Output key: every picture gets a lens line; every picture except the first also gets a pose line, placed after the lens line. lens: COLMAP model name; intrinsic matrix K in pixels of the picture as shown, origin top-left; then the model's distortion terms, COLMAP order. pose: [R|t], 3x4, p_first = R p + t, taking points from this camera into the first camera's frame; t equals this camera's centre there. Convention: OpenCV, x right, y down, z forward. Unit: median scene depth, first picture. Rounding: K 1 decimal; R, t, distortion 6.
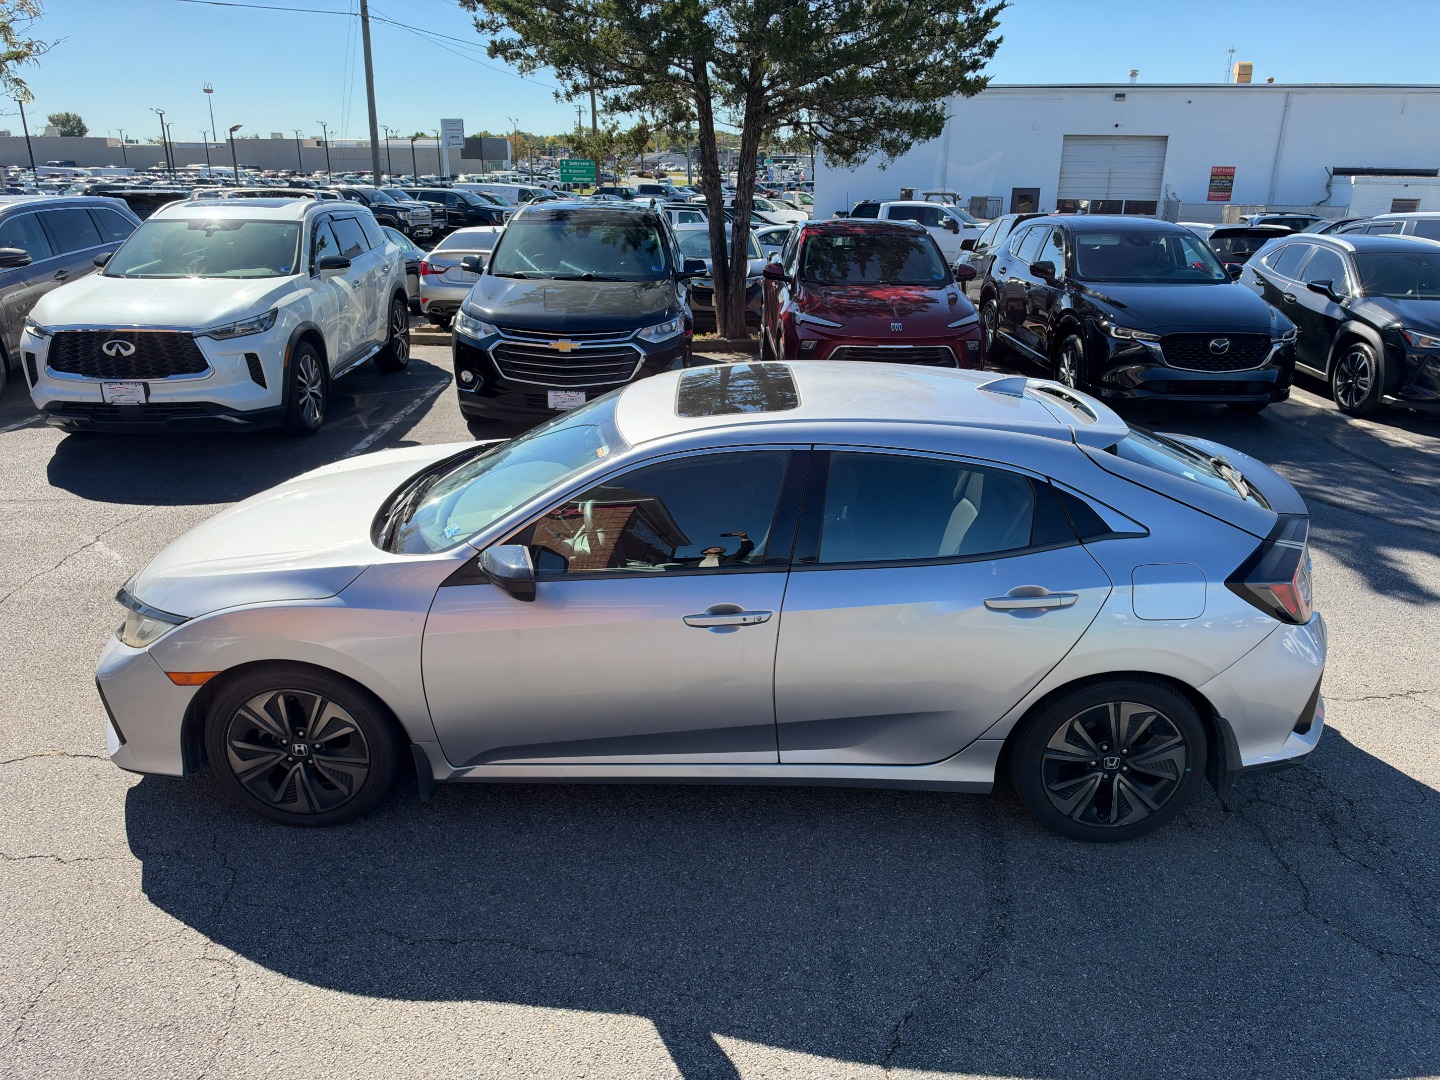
lens RADIAL K [[1053.3, 0, 729.9], [0, 1053.3, 538.2], [0, 0, 1]] dist [-0.024058, -0.014680]
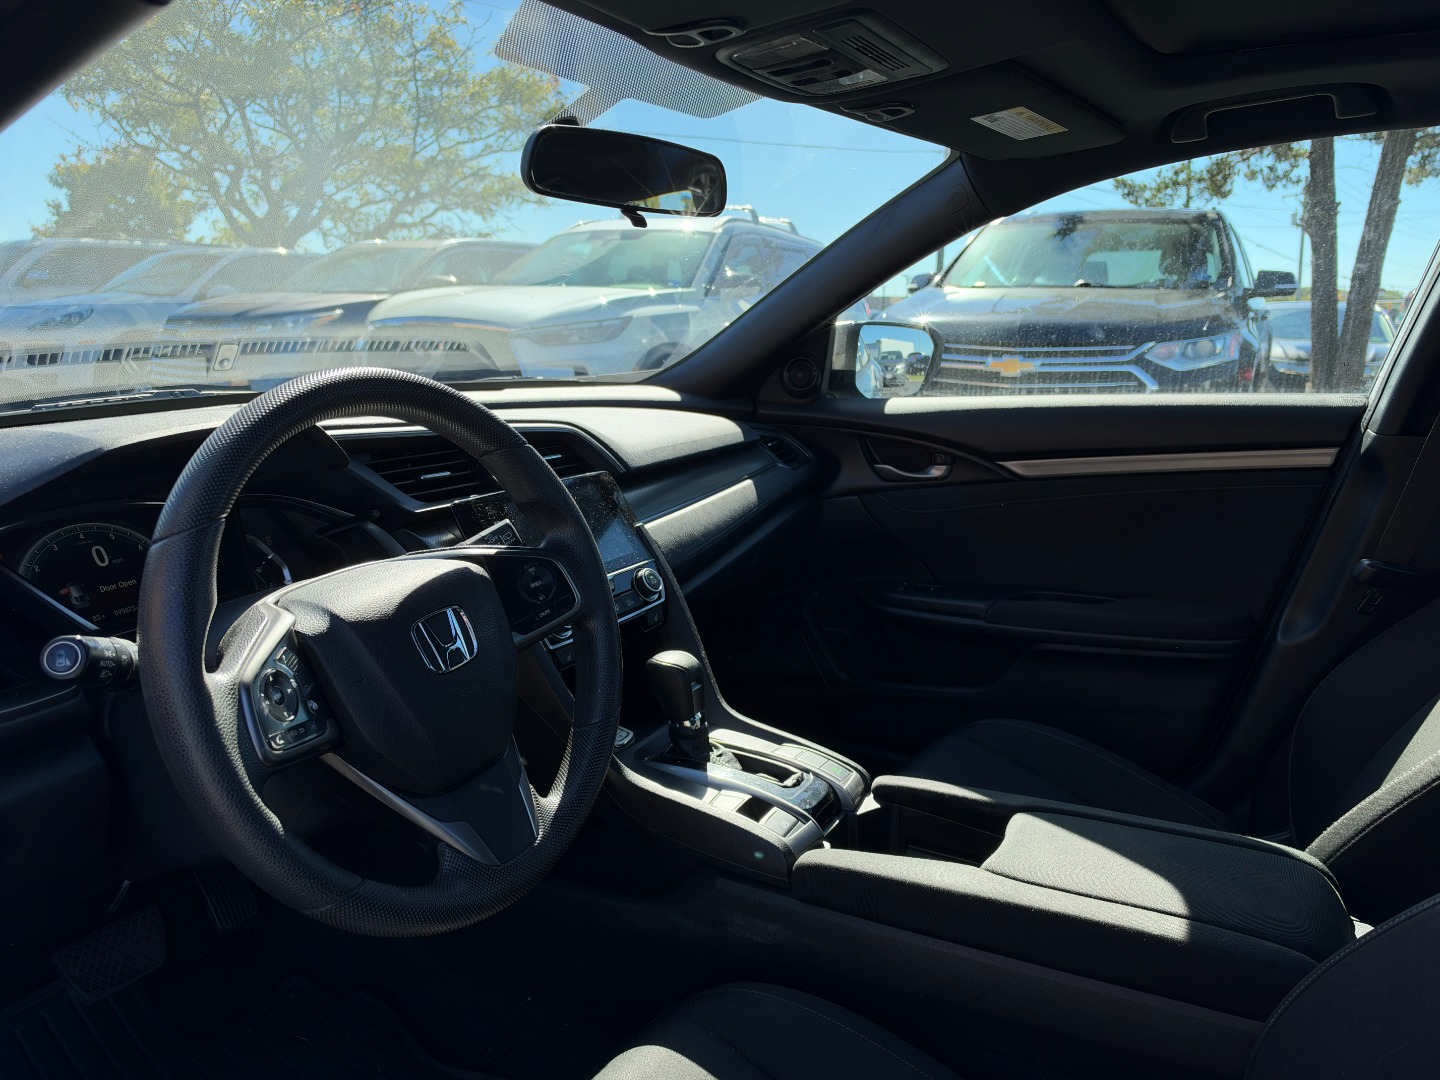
lens RADIAL K [[1053.3, 0, 728.7], [0, 1053.3, 544.9], [0, 0, 1]] dist [-0.024058, -0.014680]
pose [[0.864315, 0.099793, -0.492951, 0.004837], [-0.172062, 0.979648, -0.103364, 0.001035], [0.472604, 0.174157, 0.863895, 0.439635]]
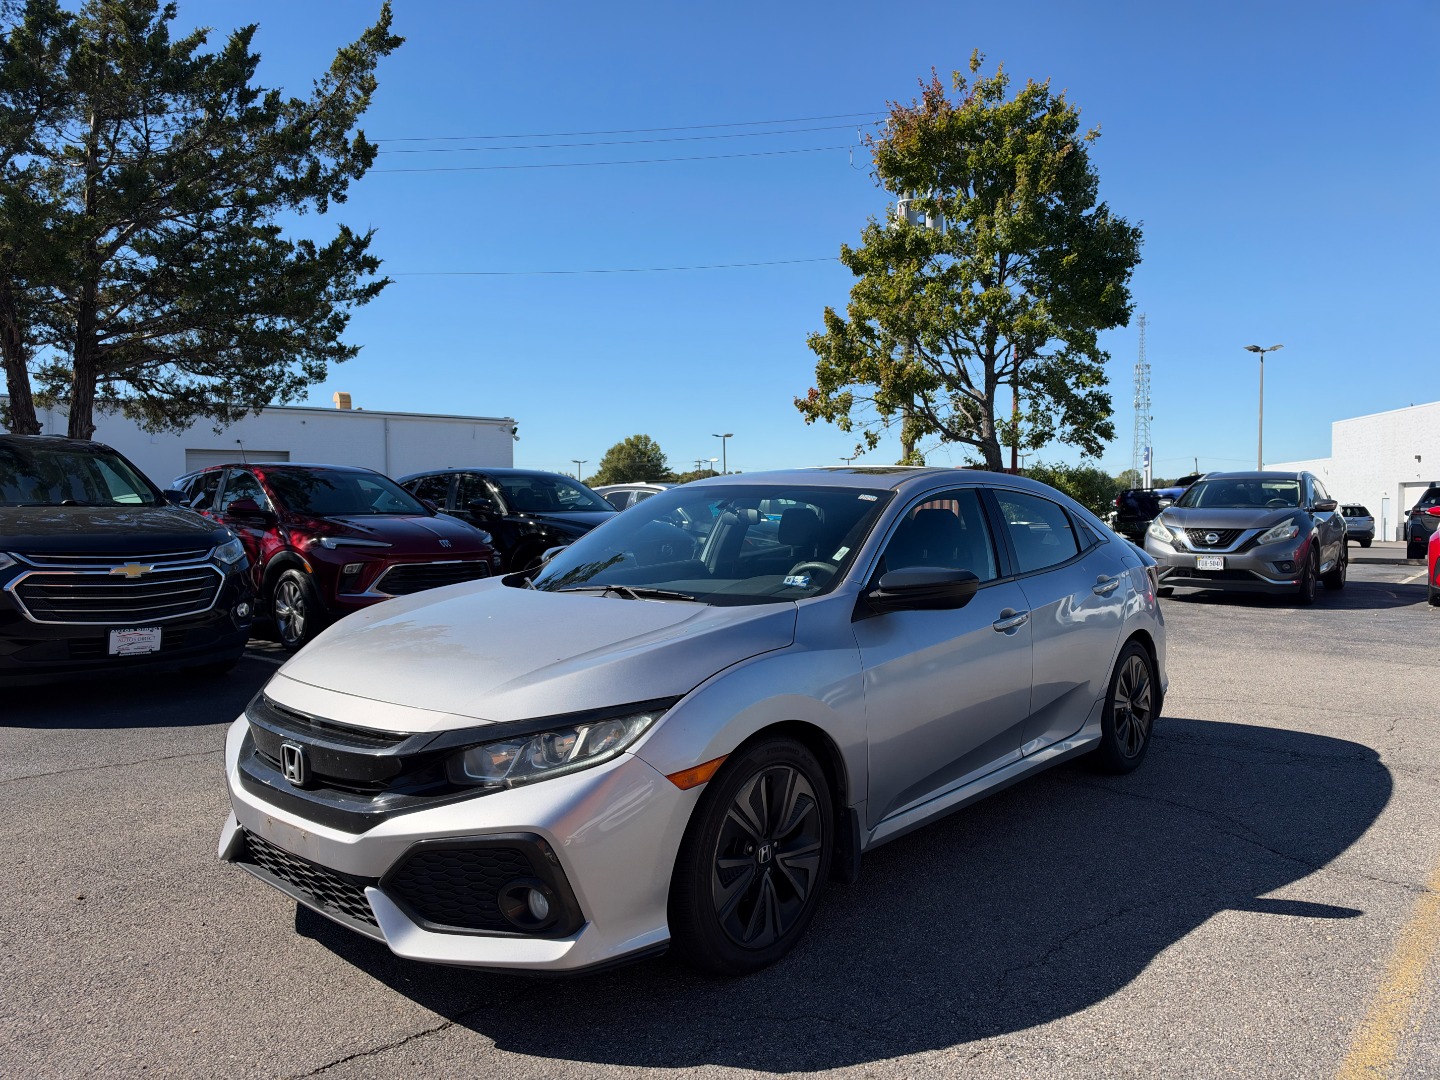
lens RADIAL K [[1053.3, 0, 723.8], [0, 1053.3, 536.0], [0, 0, 1]] dist [-0.024058, -0.014680]
pose [[0.639182, -0.024023, 0.768680, -0.469553], [0.262320, 0.946381, -0.188551, 0.052233], [-0.722935, 0.322159, 0.611211, 0.207100]]
